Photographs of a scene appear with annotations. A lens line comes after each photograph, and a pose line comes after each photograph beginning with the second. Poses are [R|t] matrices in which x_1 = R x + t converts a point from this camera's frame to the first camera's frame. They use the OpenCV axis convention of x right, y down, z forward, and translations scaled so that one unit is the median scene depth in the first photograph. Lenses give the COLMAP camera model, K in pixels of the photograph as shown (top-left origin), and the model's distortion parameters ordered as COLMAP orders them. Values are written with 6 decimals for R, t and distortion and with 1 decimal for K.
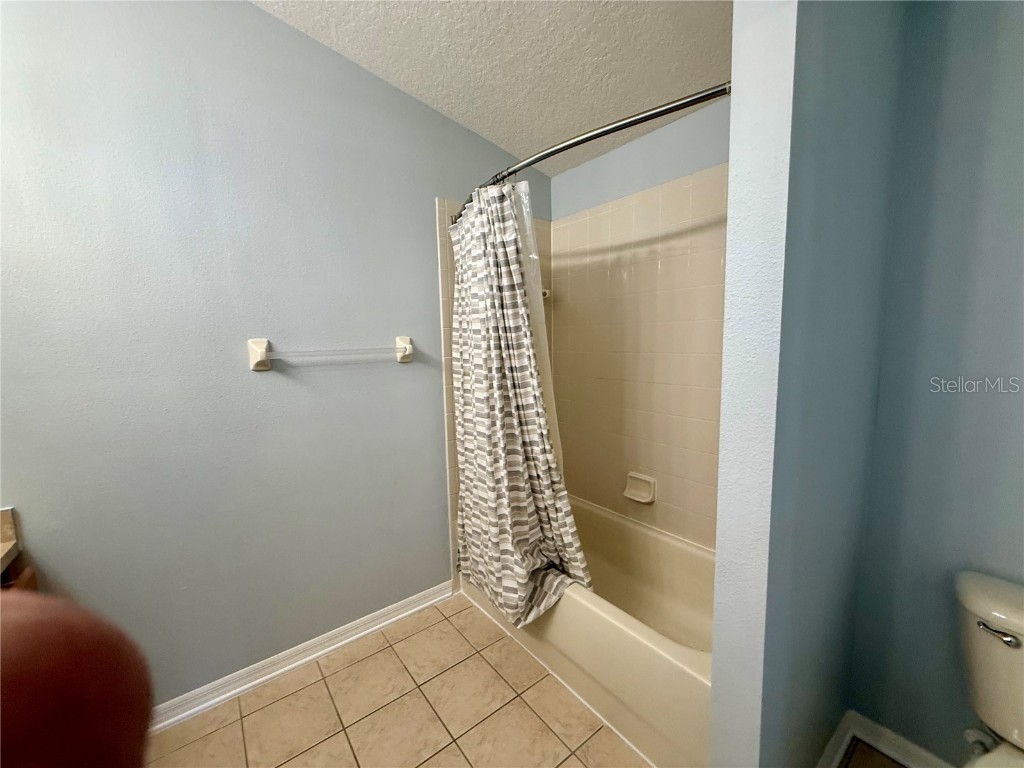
lens RADIAL K [[407.0, 0, 508.8], [0, 407.0, 387.1], [0, 0, 1]] dist [-0.000943, 0.000026]
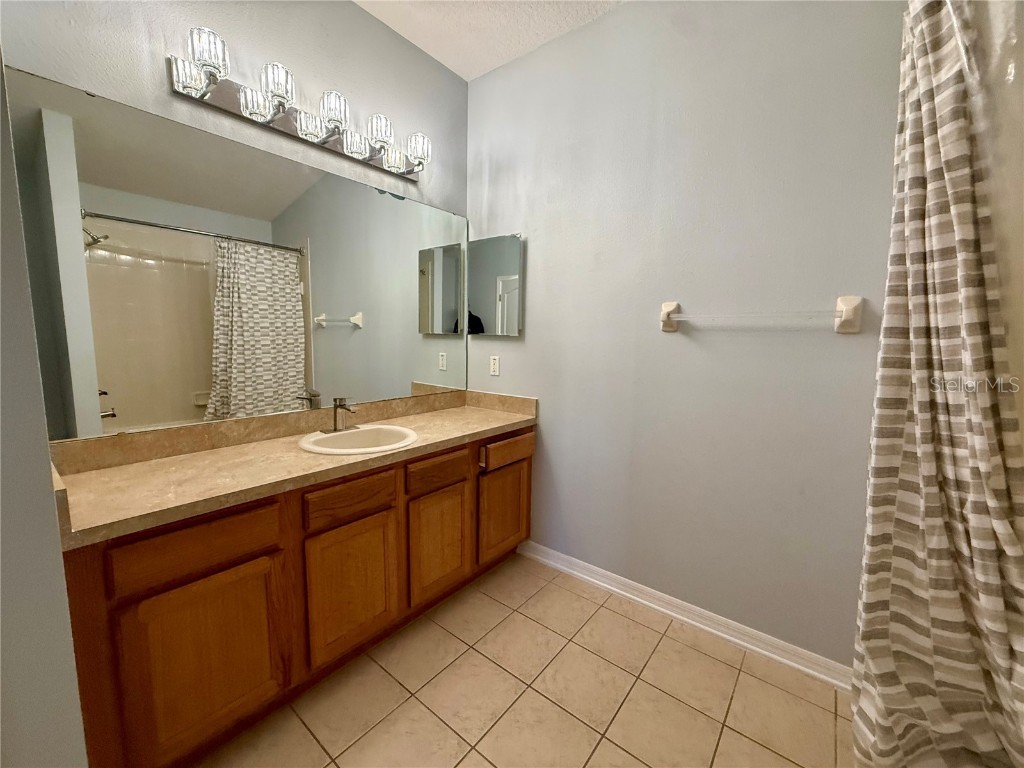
lens RADIAL K [[410.0, 0, 512.3], [0, 410.0, 385.5], [0, 0, 1]] dist [0.001245, 0.000160]
pose [[0.236624, 0.144149, -0.960849, 0.387286], [-0.135446, 0.984171, 0.114292, 0.035567], [0.962114, 0.103099, 0.252402, 0.334474]]
